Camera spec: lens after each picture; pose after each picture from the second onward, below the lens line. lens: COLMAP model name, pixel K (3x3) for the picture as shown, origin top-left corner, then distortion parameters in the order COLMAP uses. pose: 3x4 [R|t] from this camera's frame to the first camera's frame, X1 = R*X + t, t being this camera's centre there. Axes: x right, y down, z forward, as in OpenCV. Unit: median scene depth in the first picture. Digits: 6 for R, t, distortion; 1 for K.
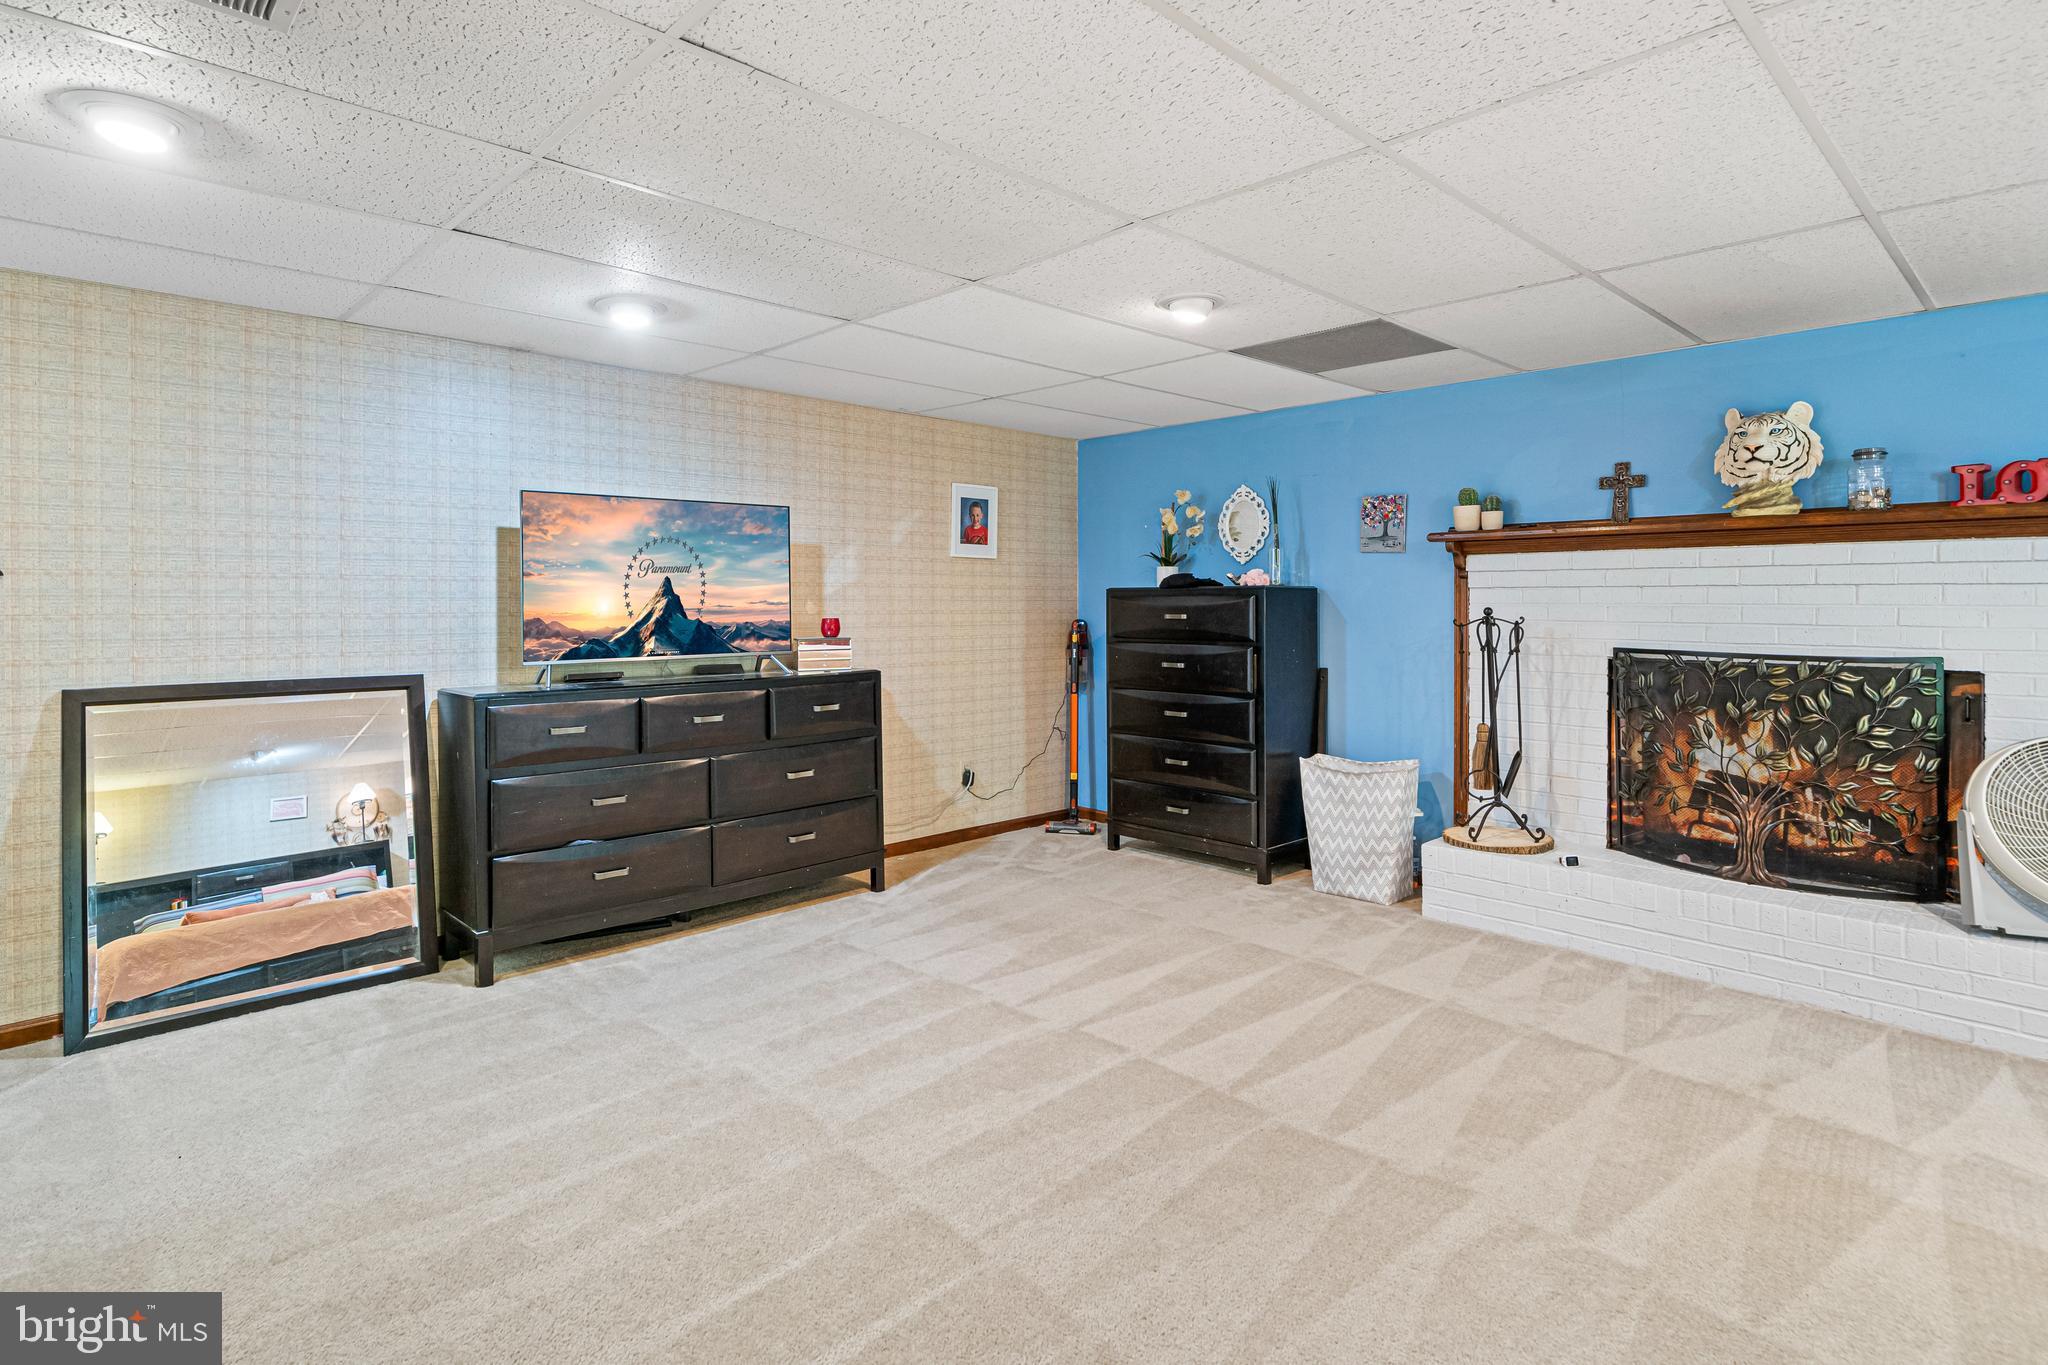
lens RADIAL K [[1063.1, 0, 934.6], [0, 1063.1, 599.1], [0, 0, 1]] dist [0.006399, 0.001960]
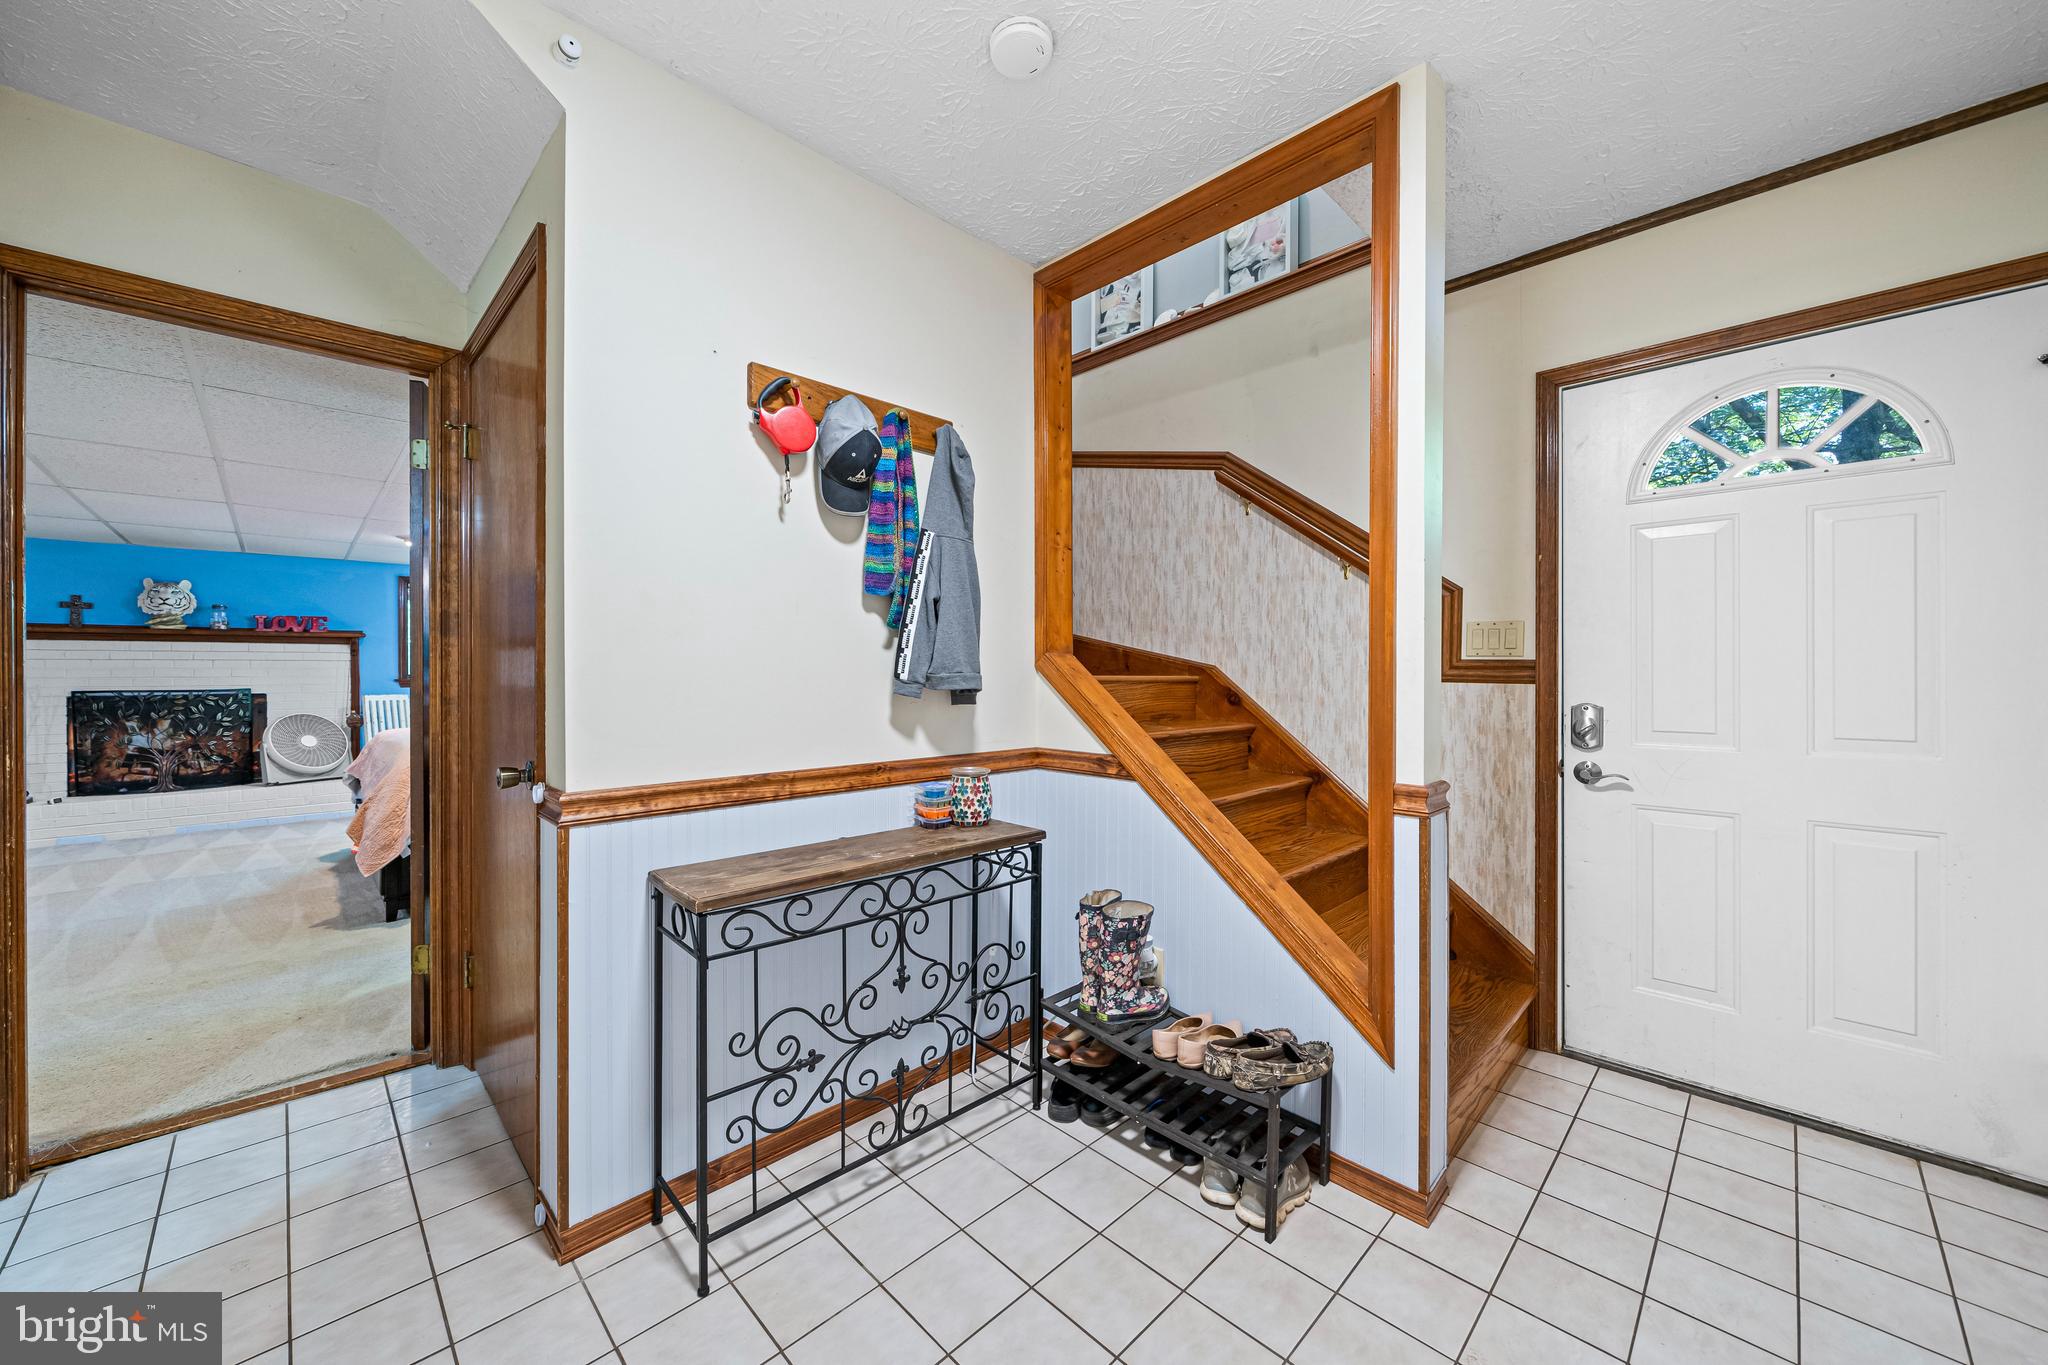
lens RADIAL K [[741.0, 0, 1032.7], [0, 741.0, 673.0], [0, 0, 1]] dist [-0.001533, -0.000173]
pose [[-0.053524, -0.002801, 0.998563, -0.914251], [0.008694, 0.999957, 0.003271, 0.027102], [-0.998529, 0.008856, -0.053497, -0.765965]]
